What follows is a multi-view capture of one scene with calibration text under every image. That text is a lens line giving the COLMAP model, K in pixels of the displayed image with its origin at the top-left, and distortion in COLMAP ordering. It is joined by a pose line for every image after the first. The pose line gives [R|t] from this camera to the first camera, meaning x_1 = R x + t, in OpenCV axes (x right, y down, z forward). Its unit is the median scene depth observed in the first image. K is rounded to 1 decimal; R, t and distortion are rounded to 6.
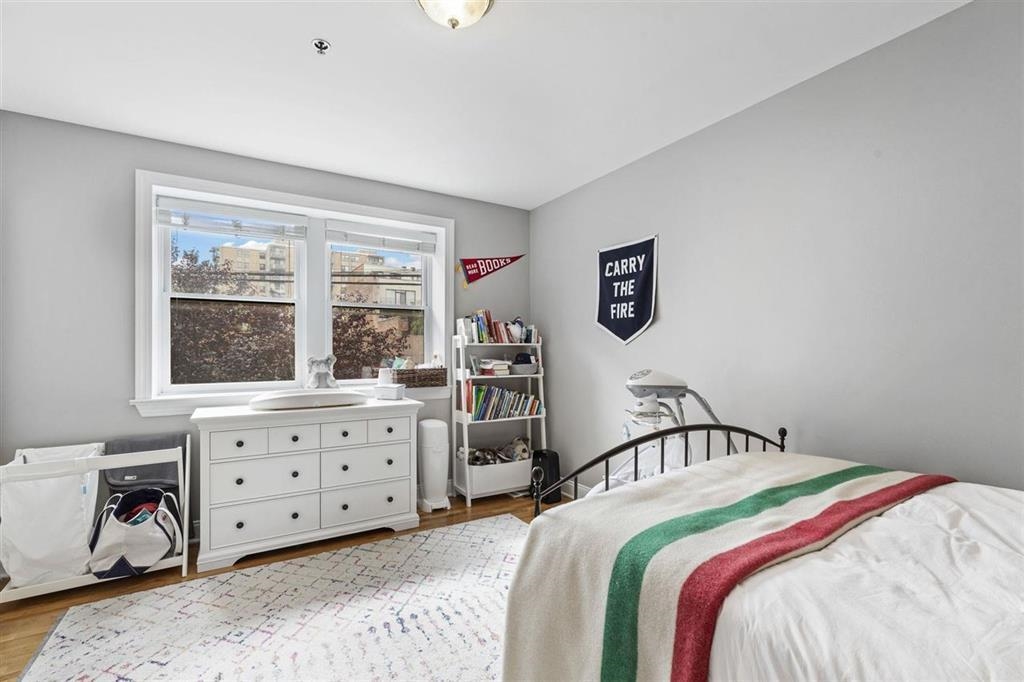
lens RADIAL K [[460.1, 0, 514.2], [0, 460.1, 345.7], [0, 0, 1]] dist [0.001386, 0.000024]
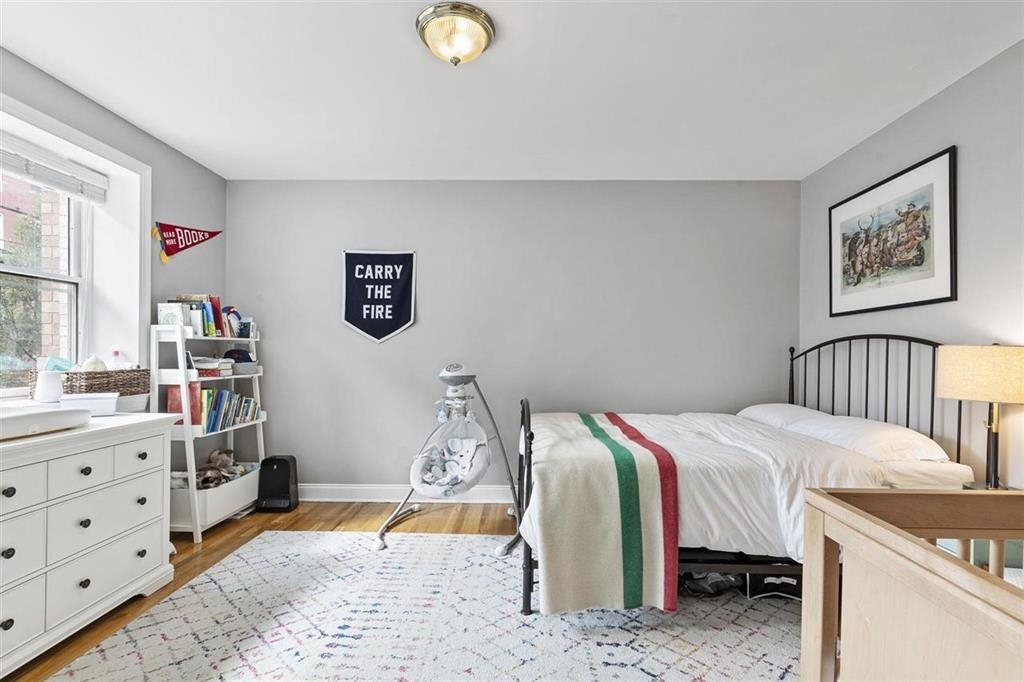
lens RADIAL K [[469.2, 0, 514.1], [0, 469.2, 344.9], [0, 0, 1]] dist [0.005911, 0.000322]
pose [[0.542158, 0.018184, 0.840080, -0.515797], [-0.021170, 0.999744, -0.007977, 0.004657], [-0.840010, -0.013460, 0.542404, 0.113537]]
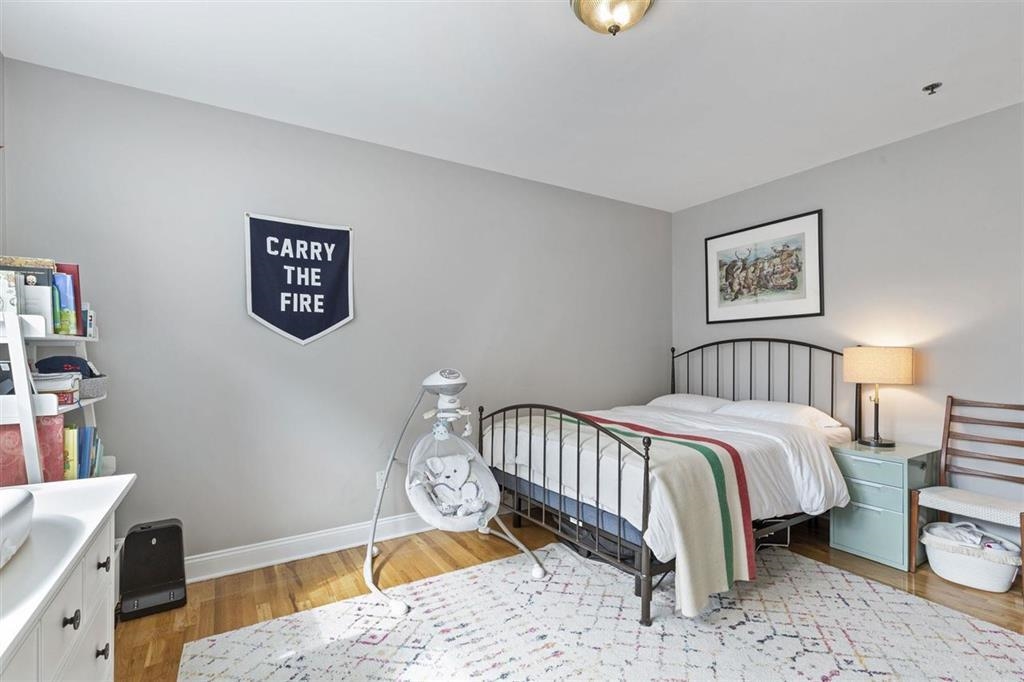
lens RADIAL K [[469.2, 0, 514.1], [0, 469.2, 344.9], [0, 0, 1]] dist [0.005911, 0.000322]
pose [[-0.002844, 0.017627, 0.999841, -0.587381], [-0.012038, 0.999772, -0.017660, 0.008706], [-0.999924, -0.012086, -0.002631, 0.608124]]
